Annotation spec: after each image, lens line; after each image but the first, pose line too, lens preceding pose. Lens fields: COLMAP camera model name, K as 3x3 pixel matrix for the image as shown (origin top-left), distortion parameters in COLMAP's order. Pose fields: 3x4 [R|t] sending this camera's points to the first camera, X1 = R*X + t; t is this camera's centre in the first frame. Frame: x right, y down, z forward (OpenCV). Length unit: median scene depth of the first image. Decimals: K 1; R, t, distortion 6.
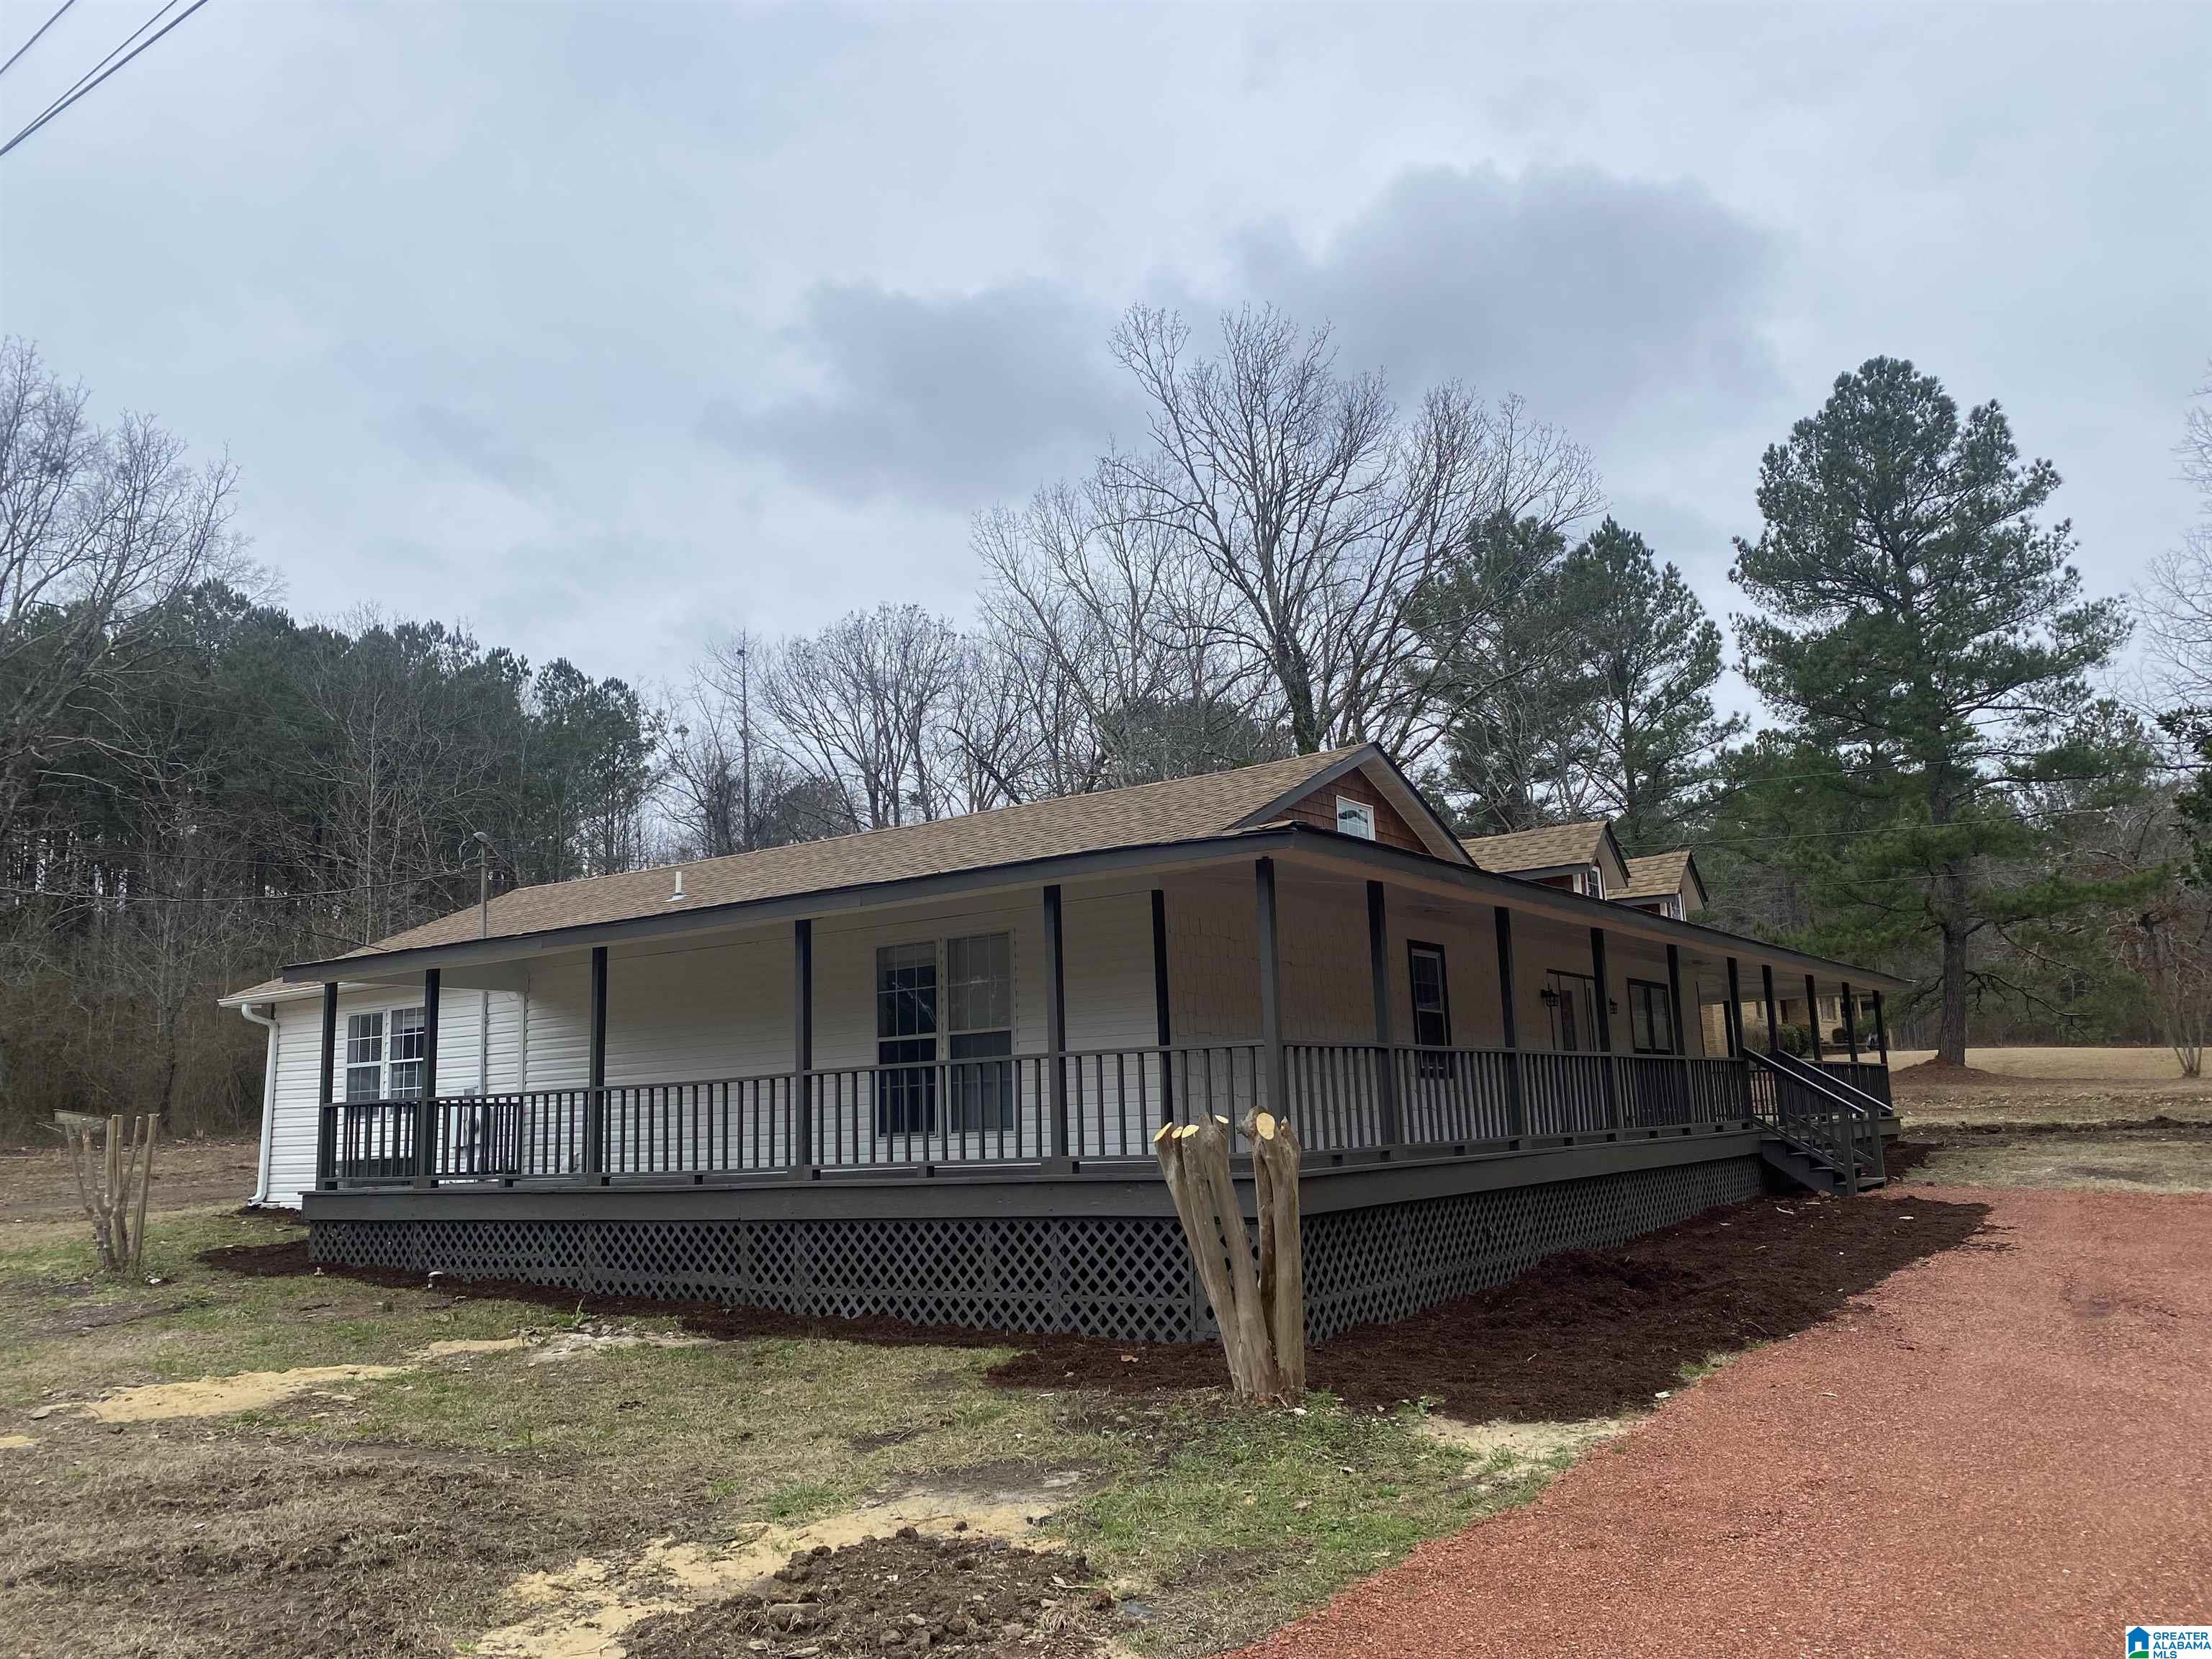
lens RADIAL K [[1704.5, 0, 1107.7], [0, 1704.5, 838.9], [0, 0, 1]] dist [0.026389, -0.035171]
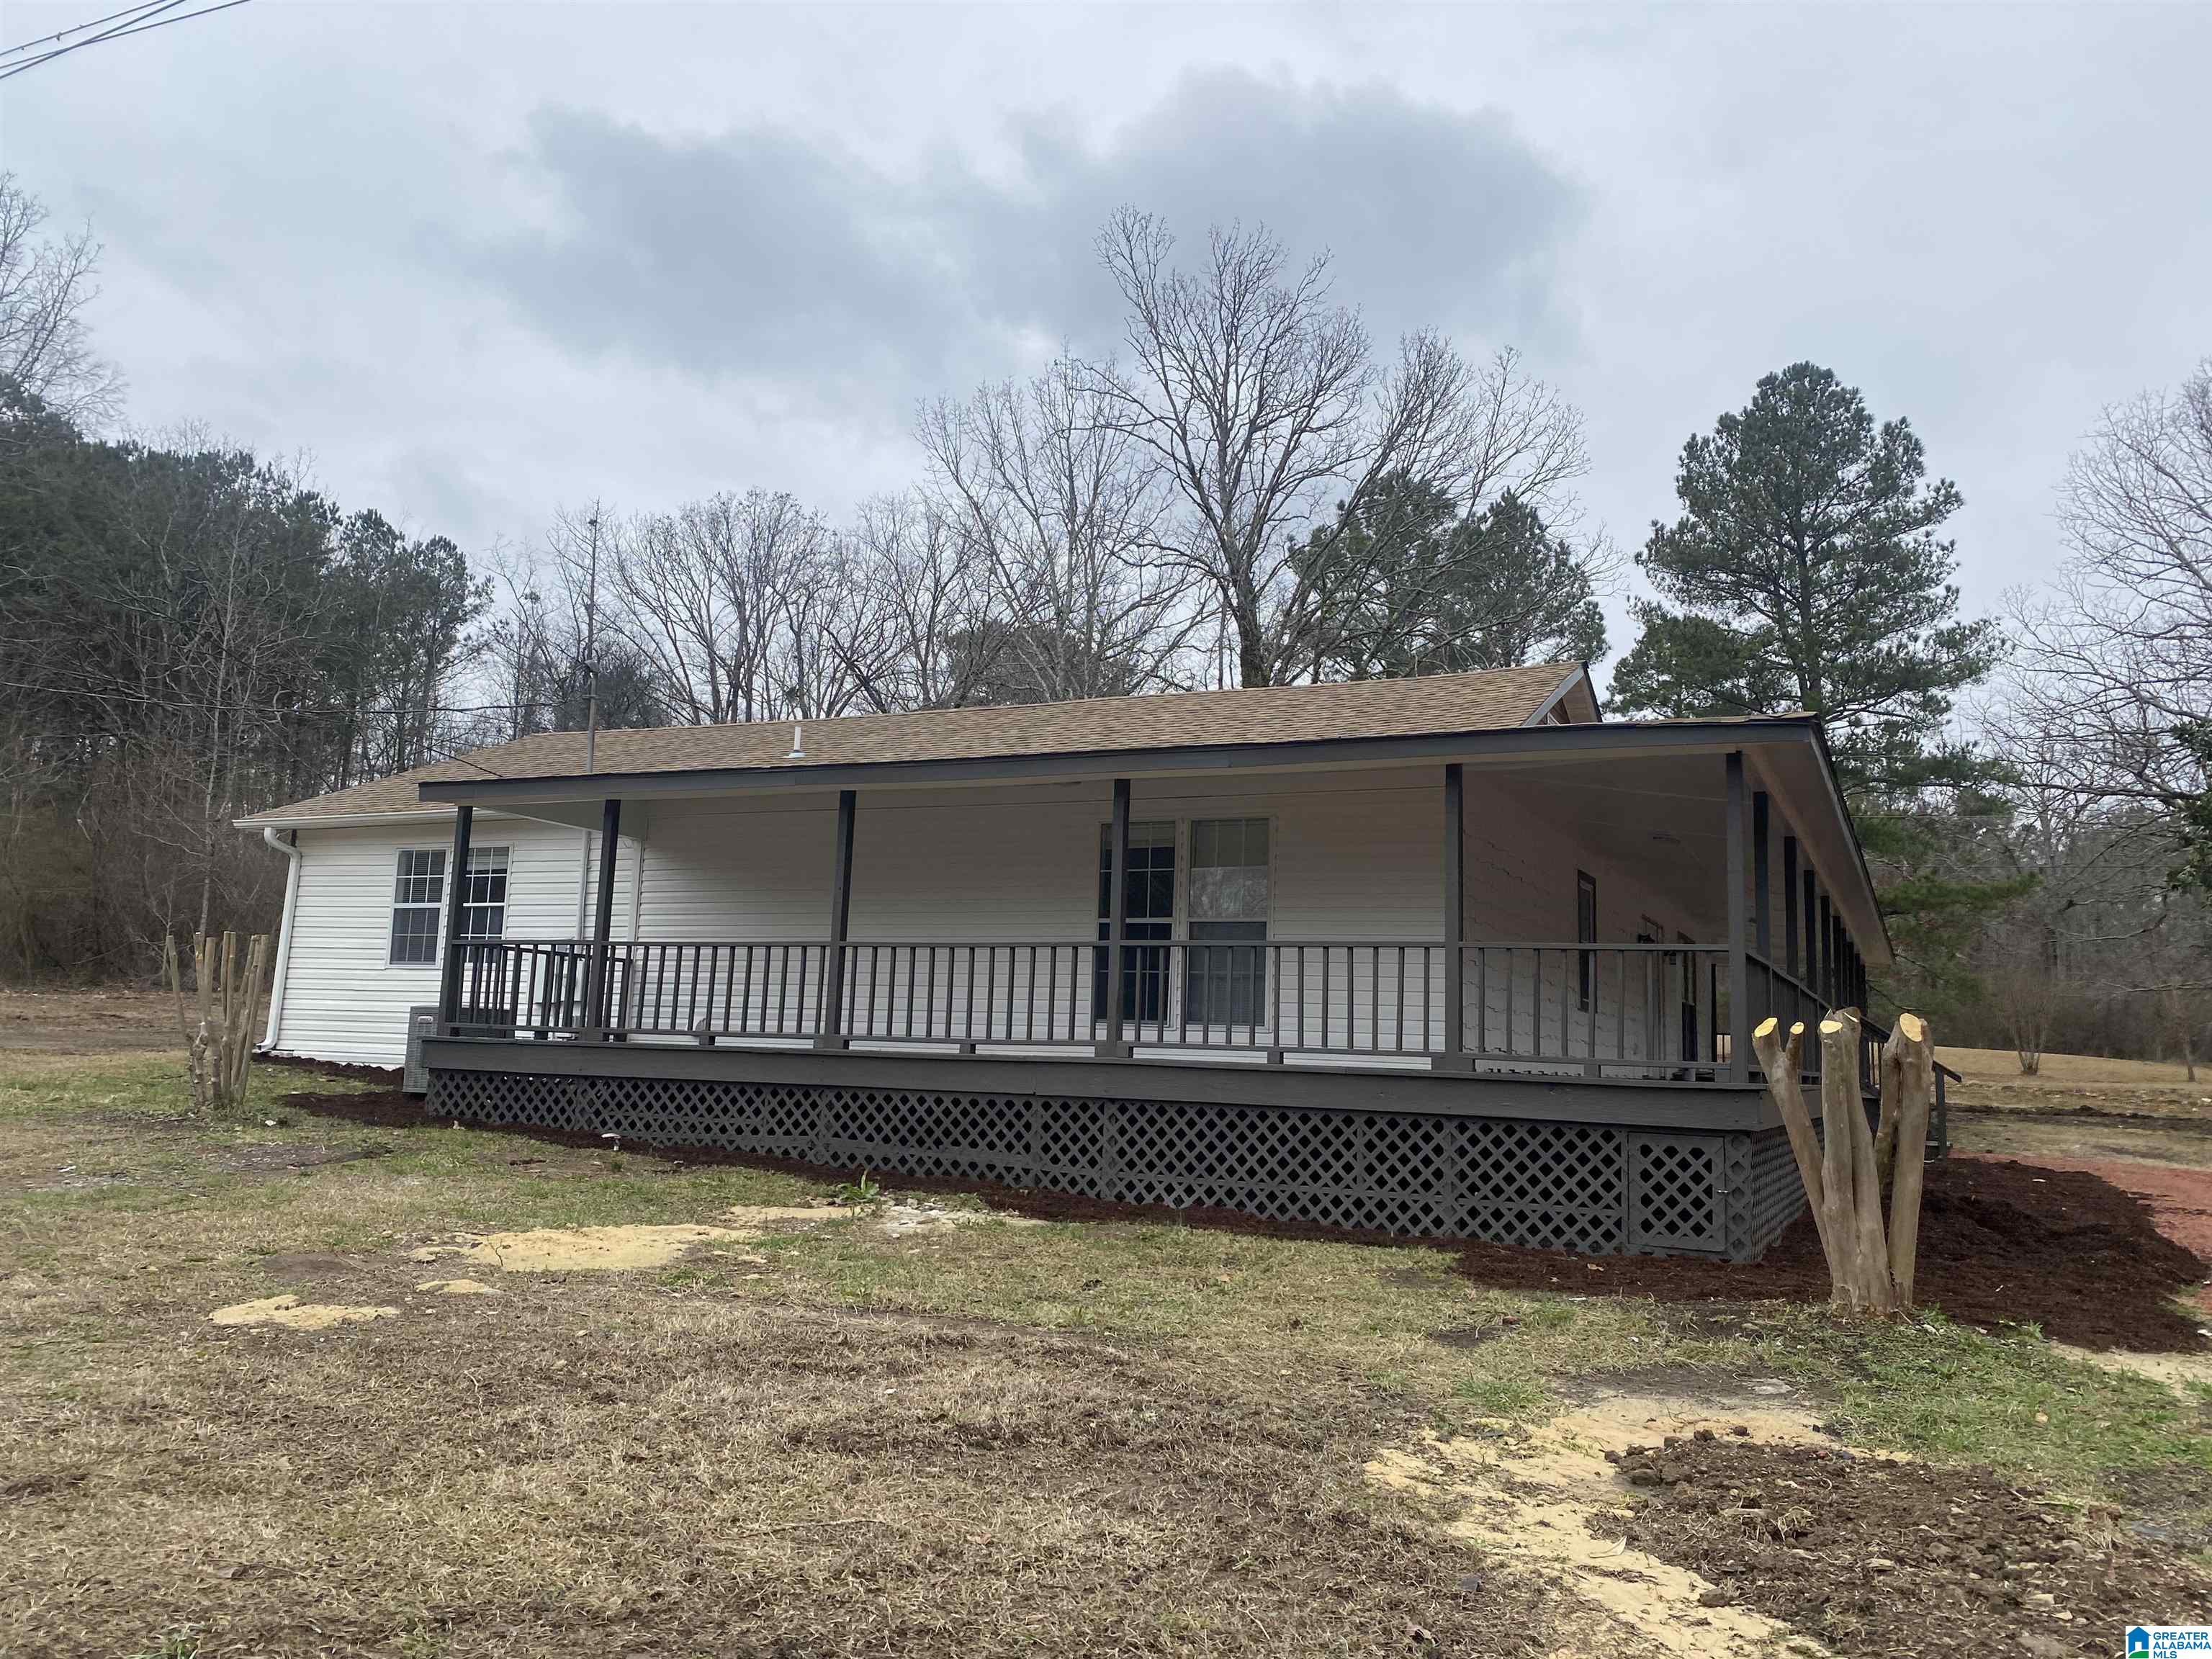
lens RADIAL K [[1704.5, 0, 1099.6], [0, 1704.5, 832.1], [0, 0, 1]] dist [0.026389, -0.035171]
pose [[0.986029, 0.092004, 0.138864, -0.098638], [-0.096547, 0.994980, 0.026325, 0.016536], [-0.135744, -0.039364, 0.989962, 0.027995]]
